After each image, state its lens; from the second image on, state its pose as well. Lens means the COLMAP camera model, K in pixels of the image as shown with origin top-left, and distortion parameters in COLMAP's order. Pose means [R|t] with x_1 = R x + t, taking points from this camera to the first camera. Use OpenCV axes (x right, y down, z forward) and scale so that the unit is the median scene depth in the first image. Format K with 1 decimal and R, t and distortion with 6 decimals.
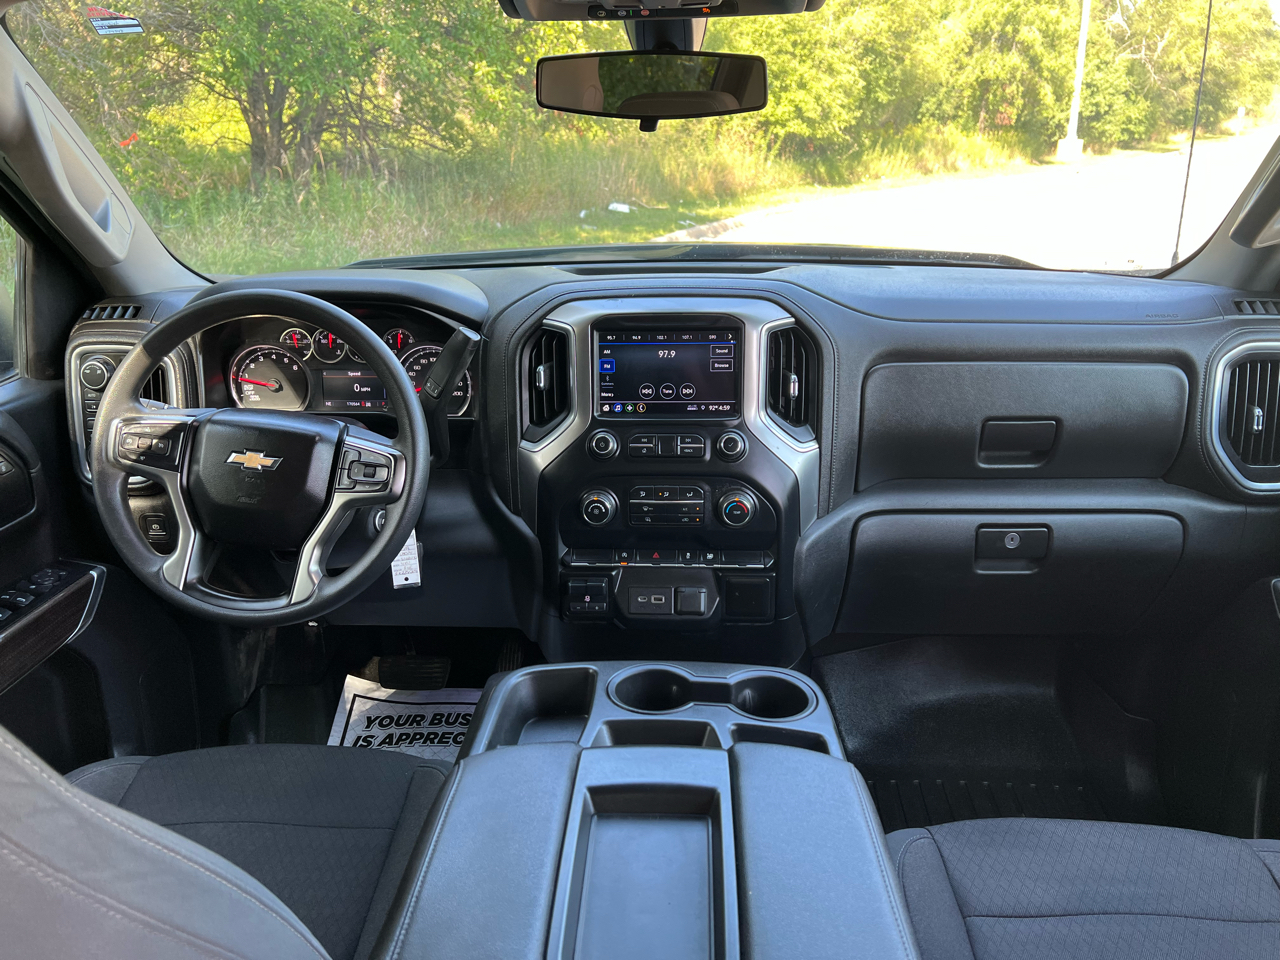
lens RADIAL K [[1001.8, 0, 633.9], [0, 1001.8, 476.5], [0, 0, 1]] dist [0.067477, -0.093599]
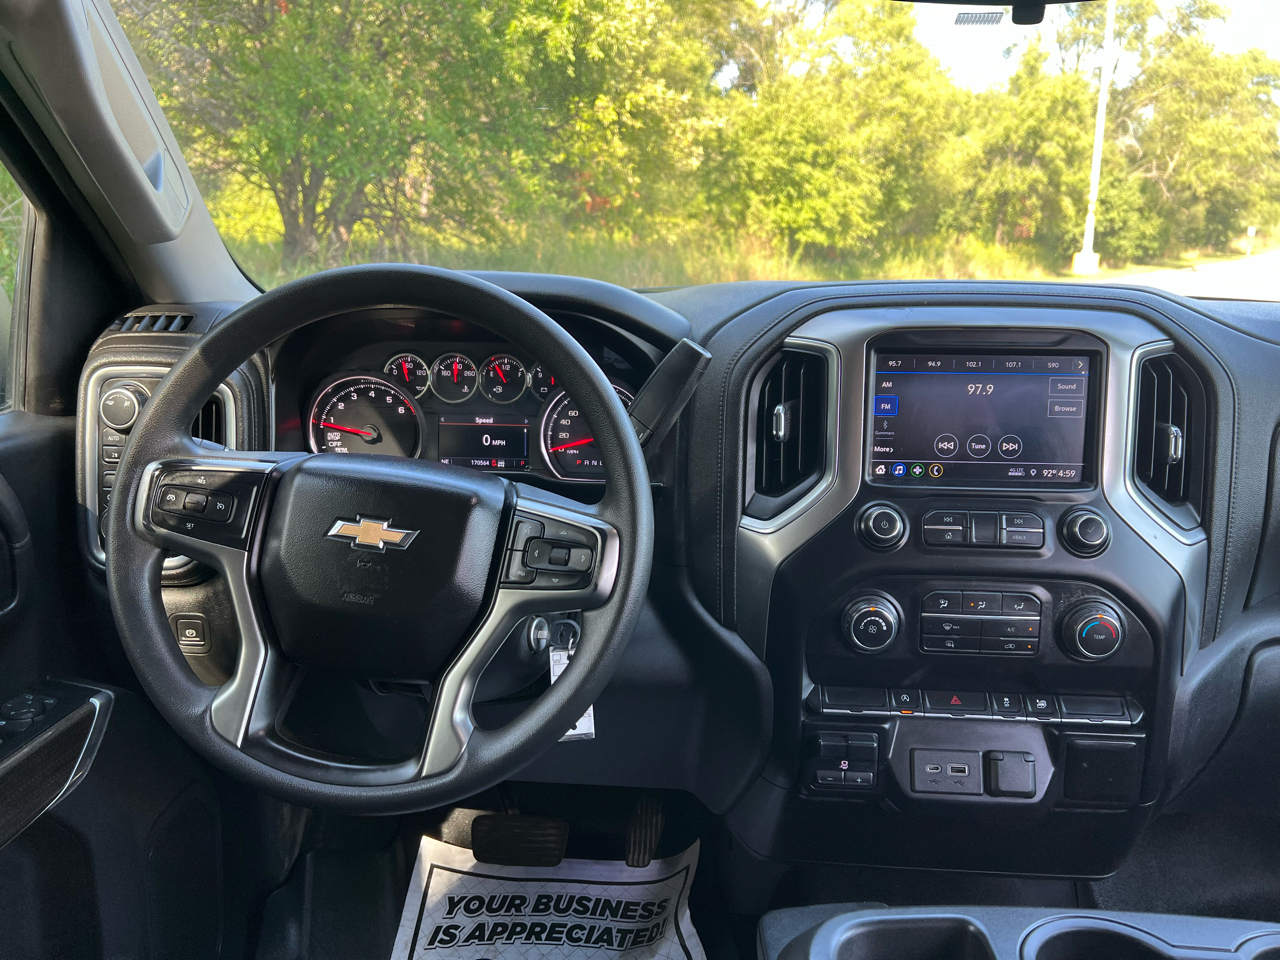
lens RADIAL K [[964.8, 0, 605.8], [0, 964.8, 484.4], [0, 0, 1]] dist [0.079450, -0.110642]
pose [[0.999606, 0.023037, -0.016066, -0.184574], [-0.024465, 0.995157, -0.095201, 0.005761], [0.013795, 0.095557, 0.995328, 0.338686]]
